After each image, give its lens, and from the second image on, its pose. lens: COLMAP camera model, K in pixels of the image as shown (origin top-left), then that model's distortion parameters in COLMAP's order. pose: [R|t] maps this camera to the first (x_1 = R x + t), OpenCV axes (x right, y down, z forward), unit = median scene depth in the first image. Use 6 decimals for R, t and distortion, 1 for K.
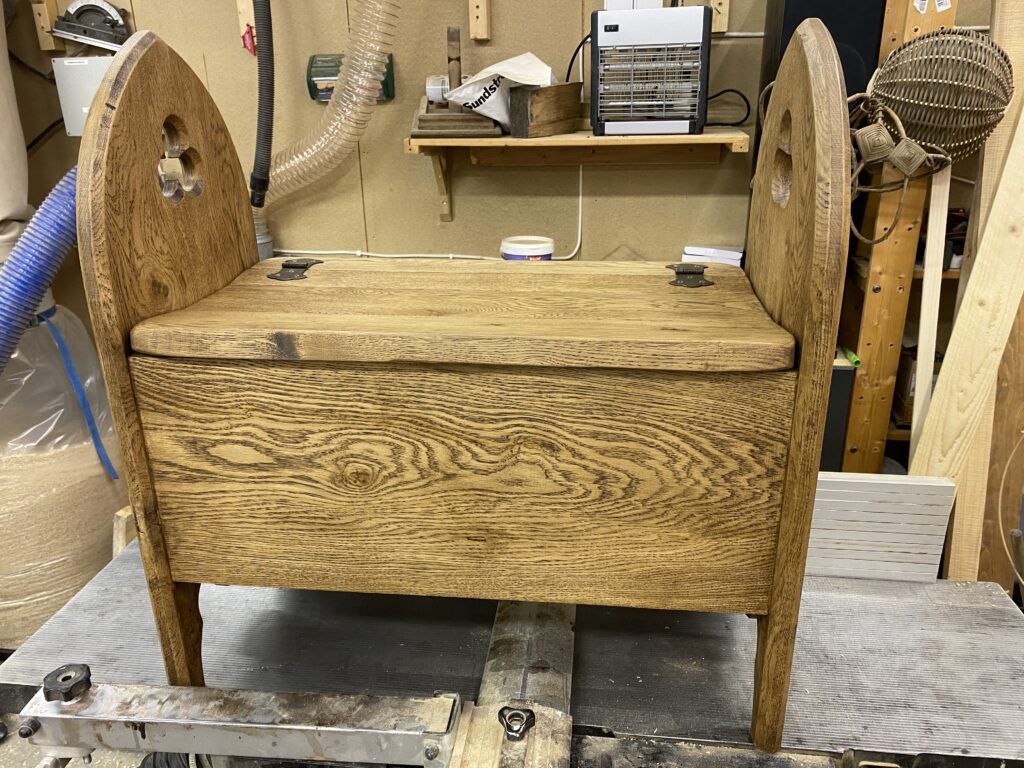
lens RADIAL K [[791.1, 0, 508.8], [0, 791.1, 383.2], [0, 0, 1]] dist [0.012892, -0.009439]
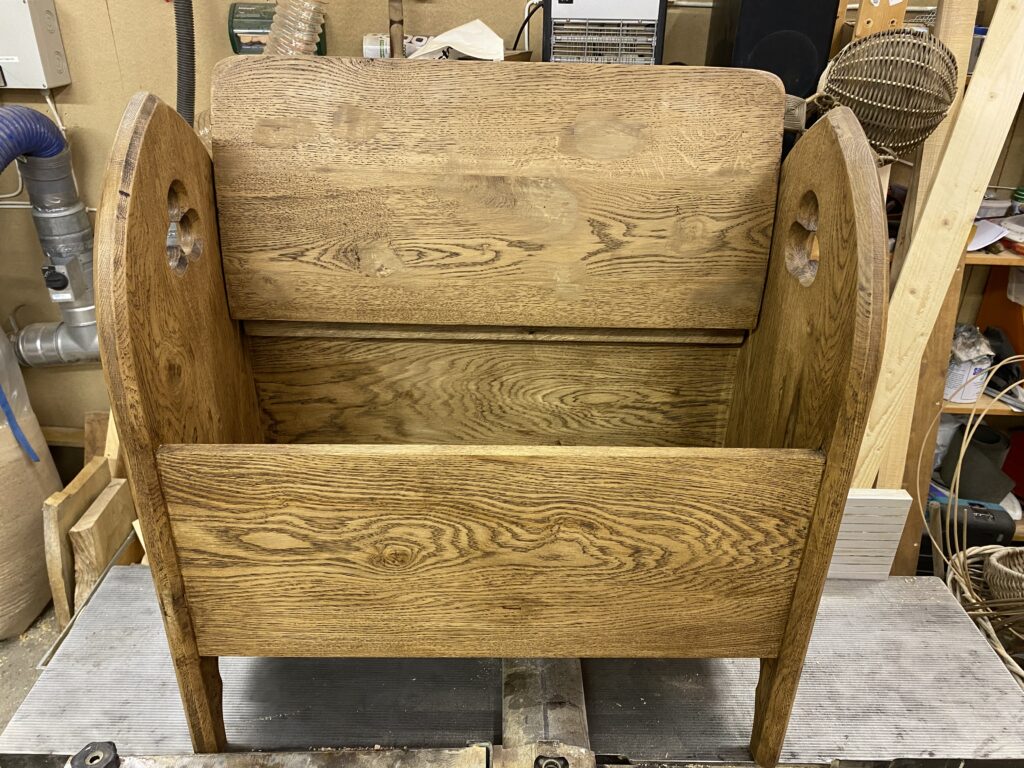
lens RADIAL K [[791.8, 0, 506.2], [0, 791.8, 389.2], [0, 0, 1]] dist [0.014778, -0.009007]
pose [[0.991414, -0.026586, 0.128028, -0.172015], [0.011137, 0.992723, 0.119902, -0.208939], [-0.130284, -0.117447, 0.984496, 0.012023]]
